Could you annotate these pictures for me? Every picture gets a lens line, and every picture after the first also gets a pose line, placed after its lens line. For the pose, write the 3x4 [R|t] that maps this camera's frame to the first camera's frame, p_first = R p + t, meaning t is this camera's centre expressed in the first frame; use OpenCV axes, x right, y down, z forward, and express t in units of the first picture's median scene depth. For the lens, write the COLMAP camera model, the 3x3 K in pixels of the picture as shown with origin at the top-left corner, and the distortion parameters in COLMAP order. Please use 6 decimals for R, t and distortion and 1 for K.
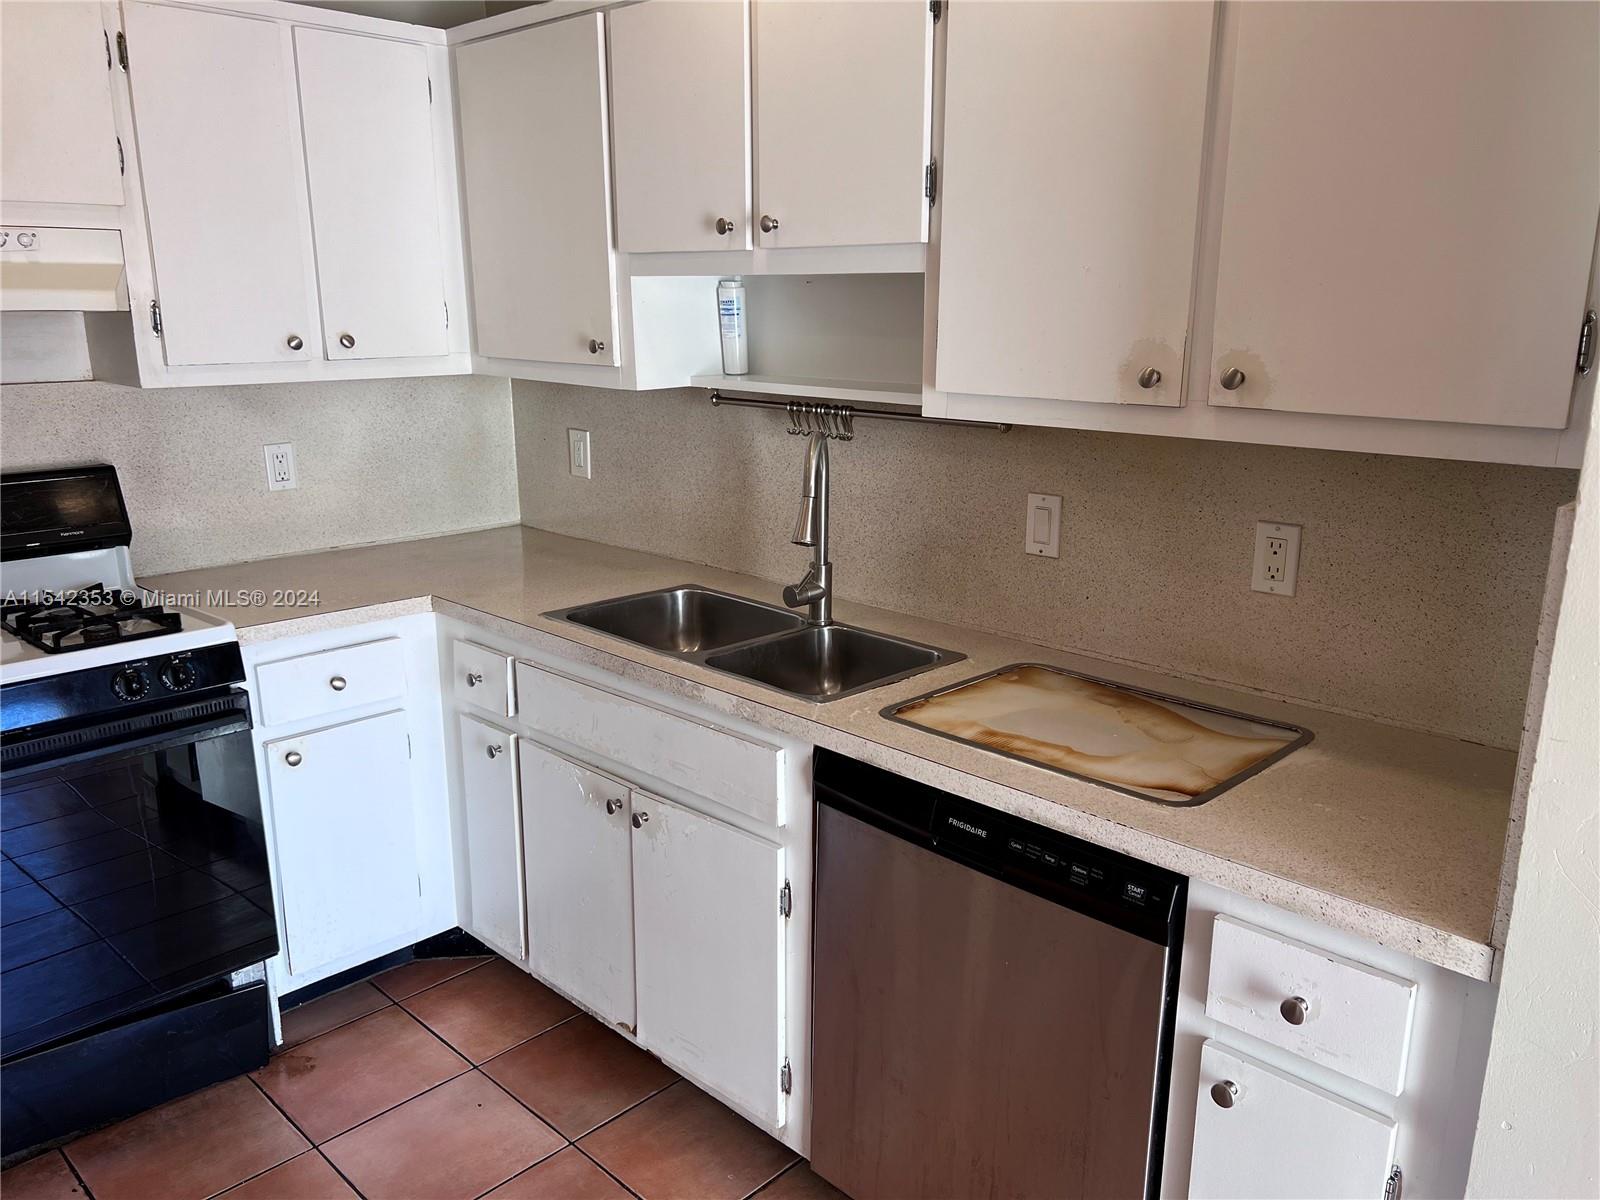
lens RADIAL K [[1208.5, 0, 800.2], [0, 1208.5, 596.8], [0, 0, 1]] dist [0.088533, -0.102791]
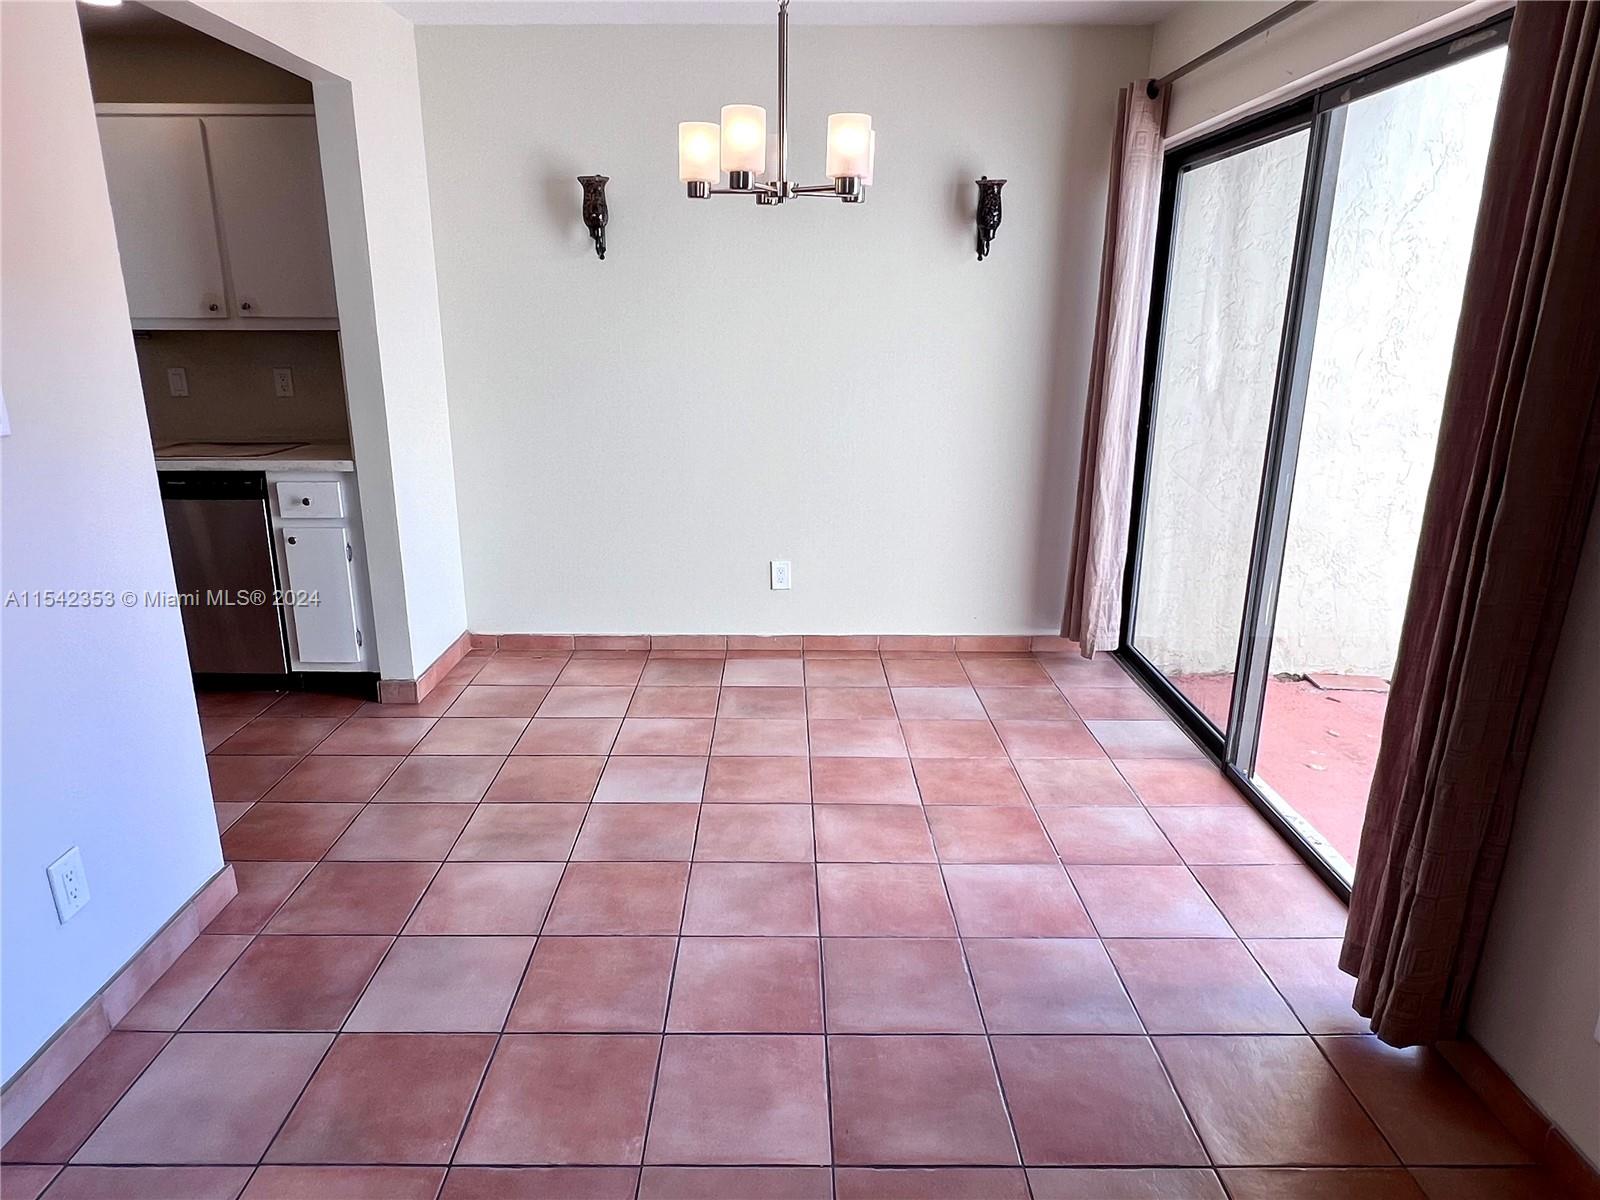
lens RADIAL K [[1005.0, 0, 792.3], [0, 1005.0, 599.7], [0, 0, 1]] dist [-0.002316, -0.000307]
pose [[0.711938, -0.197641, 0.673857, -0.321001], [0.167631, 0.979668, 0.110230, 0.321772], [-0.681942, 0.034482, 0.730593, -1.110896]]
